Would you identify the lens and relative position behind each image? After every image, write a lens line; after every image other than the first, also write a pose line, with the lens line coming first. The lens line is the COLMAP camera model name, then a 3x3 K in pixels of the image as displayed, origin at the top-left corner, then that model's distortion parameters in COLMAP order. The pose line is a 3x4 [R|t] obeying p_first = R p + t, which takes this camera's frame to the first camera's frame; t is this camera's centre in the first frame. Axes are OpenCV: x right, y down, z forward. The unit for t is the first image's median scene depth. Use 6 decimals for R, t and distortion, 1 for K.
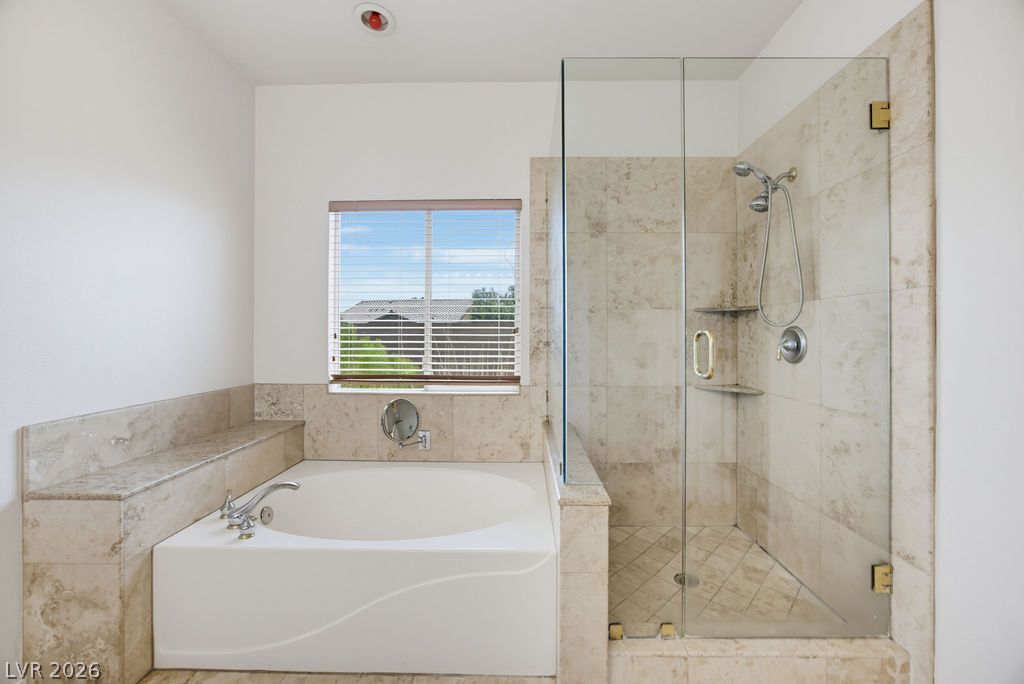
lens RADIAL K [[396.7, 0, 510.5], [0, 396.7, 336.8], [0, 0, 1]] dist [-0.026433, 0.007037]
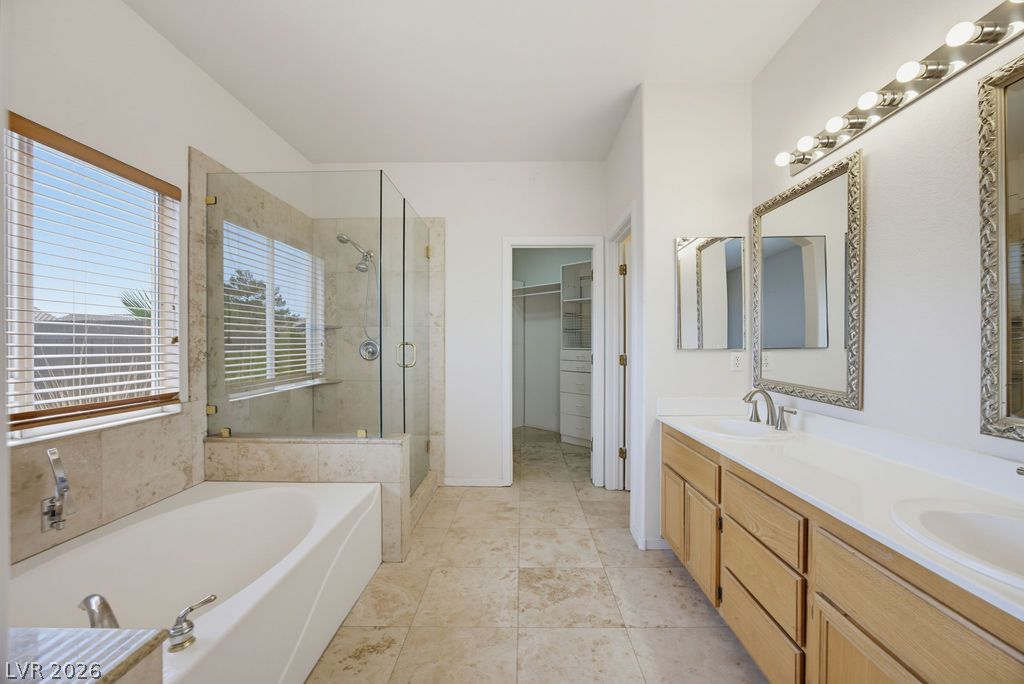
lens RADIAL K [[396.7, 0, 516.7], [0, 396.7, 342.0], [0, 0, 1]] dist [-0.026433, 0.007037]
pose [[-0.001909, 0.001622, 0.999997, -0.840062], [0.000038, 0.999999, -0.001622, -0.009566], [-0.999998, 0.000035, -0.001910, 0.262936]]
